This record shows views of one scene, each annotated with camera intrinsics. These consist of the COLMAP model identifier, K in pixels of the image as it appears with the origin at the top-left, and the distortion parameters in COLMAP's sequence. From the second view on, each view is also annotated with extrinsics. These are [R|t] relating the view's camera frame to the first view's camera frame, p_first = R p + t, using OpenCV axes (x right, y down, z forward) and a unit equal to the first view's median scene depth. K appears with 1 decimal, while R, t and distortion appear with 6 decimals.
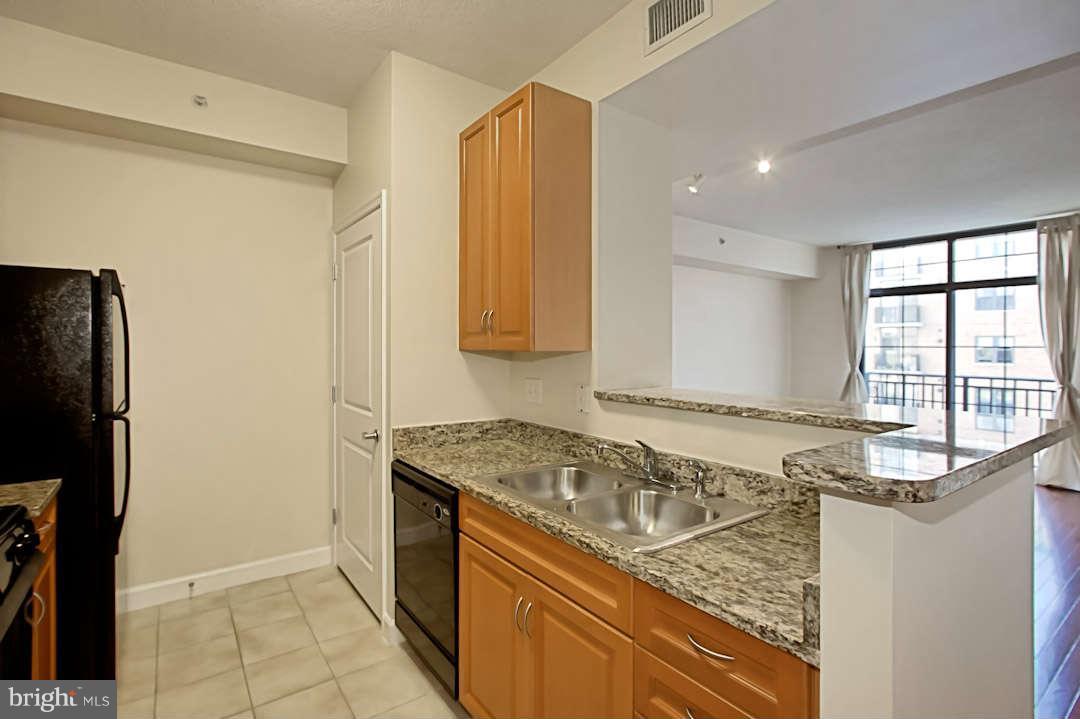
lens RADIAL K [[613.4, 0, 540.0], [0, 613.4, 359.5], [0, 0, 1]] dist [0.004729, 0.001556]
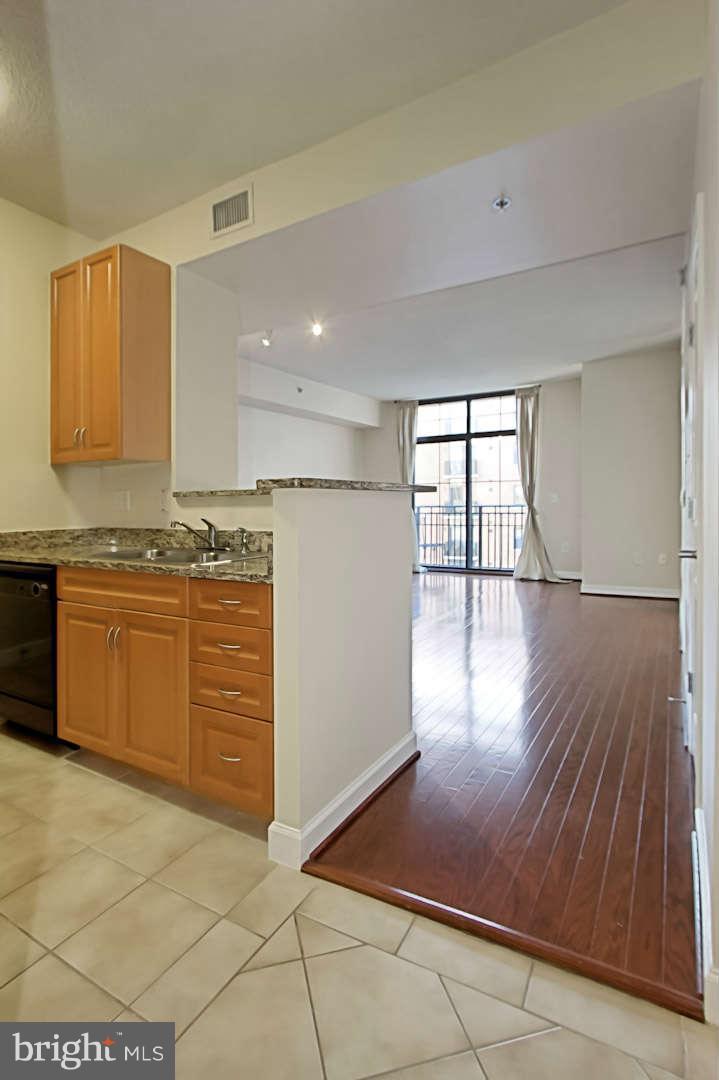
lens RADIAL K [[613.4, 0, 363.9], [0, 613.4, 507.0], [0, 0, 1]] dist [0.004729, 0.001556]
pose [[0.934748, -0.000956, 0.355310, 0.006627], [0.002138, 0.999993, -0.002933, 0.098028], [-0.355305, 0.003501, 0.934744, -0.375802]]
